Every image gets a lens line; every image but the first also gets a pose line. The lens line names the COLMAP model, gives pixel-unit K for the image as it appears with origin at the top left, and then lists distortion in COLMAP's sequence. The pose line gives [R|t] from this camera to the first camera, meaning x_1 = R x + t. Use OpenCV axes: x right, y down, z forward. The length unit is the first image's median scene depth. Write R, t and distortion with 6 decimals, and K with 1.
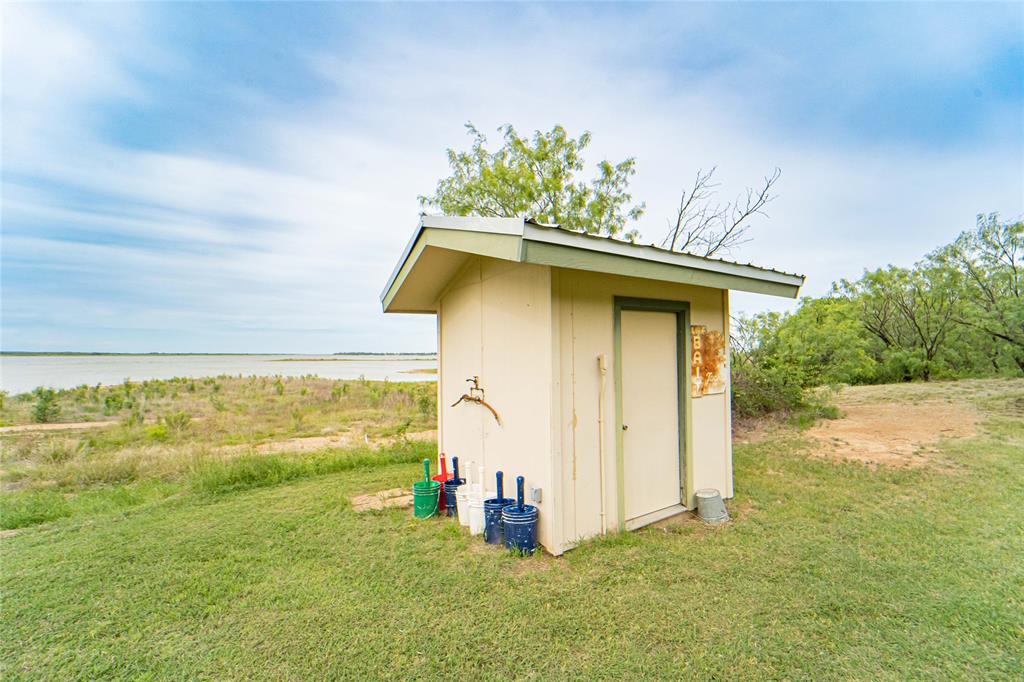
lens RADIAL K [[430.6, 0, 516.0], [0, 430.6, 351.2], [0, 0, 1]] dist [0.001451, 0.000206]
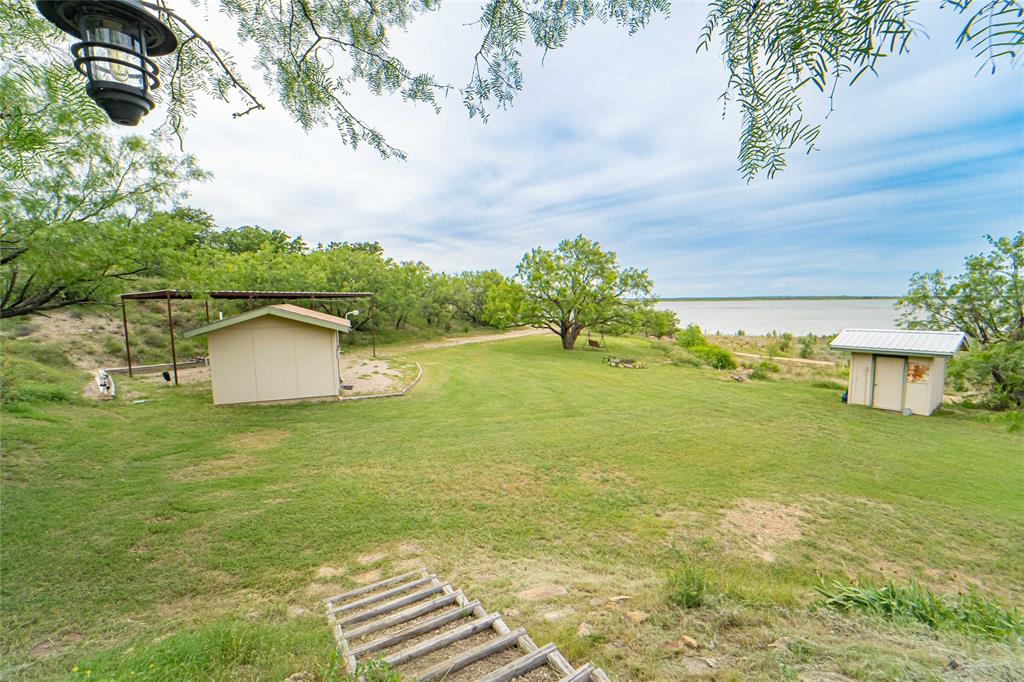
lens RADIAL K [[430.6, 0, 516.0], [0, 430.6, 351.2], [0, 0, 1]] dist [0.001451, 0.000206]
pose [[0.118547, 0.108969, -0.986951, 0.559682], [0.026044, 0.993277, 0.112795, -0.101778], [0.992607, -0.039076, 0.114912, -0.422897]]
